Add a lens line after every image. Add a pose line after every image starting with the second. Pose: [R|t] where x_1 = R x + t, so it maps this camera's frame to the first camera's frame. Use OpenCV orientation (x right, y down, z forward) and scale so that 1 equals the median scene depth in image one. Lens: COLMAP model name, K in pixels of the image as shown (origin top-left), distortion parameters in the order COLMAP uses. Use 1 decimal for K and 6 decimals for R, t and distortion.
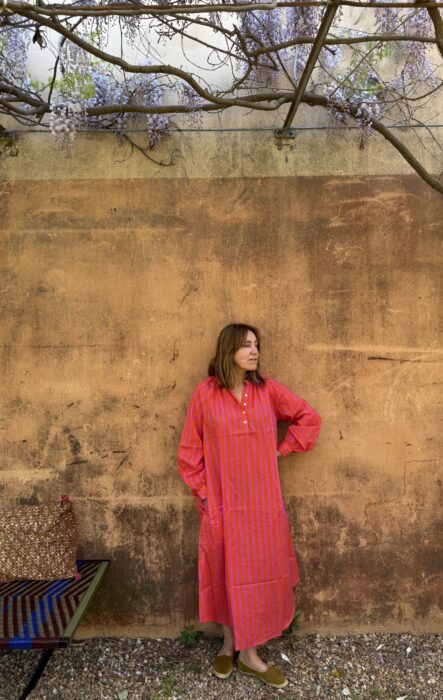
lens RADIAL K [[497.0, 0, 219.2], [0, 497.0, 350.9], [0, 0, 1]] dist [0.011959, -0.032388]
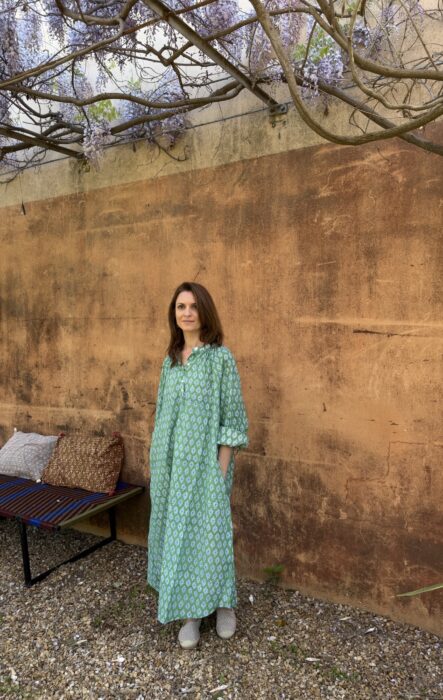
lens RADIAL K [[497.0, 0, 219.8], [0, 497.0, 352.0], [0, 0, 1]] dist [0.011959, -0.032388]
pose [[0.856805, 0.037471, -0.514278, 0.577201], [-0.002409, 0.997636, 0.068676, -0.010908], [0.515636, -0.057603, 0.854869, 0.035743]]
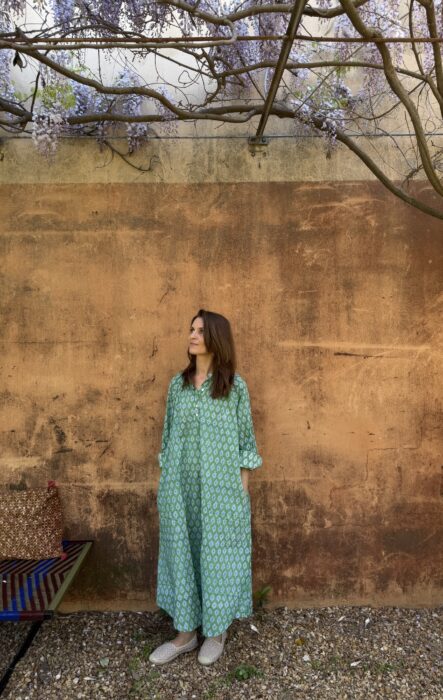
lens RADIAL K [[497.0, 0, 222.9], [0, 497.0, 349.0], [0, 0, 1]] dist [0.011959, -0.032388]
pose [[0.999897, 0.001700, 0.014276, 0.043563], [-0.002205, 0.999369, 0.035451, -0.033766], [-0.014207, -0.035479, 0.999269, -0.067389]]
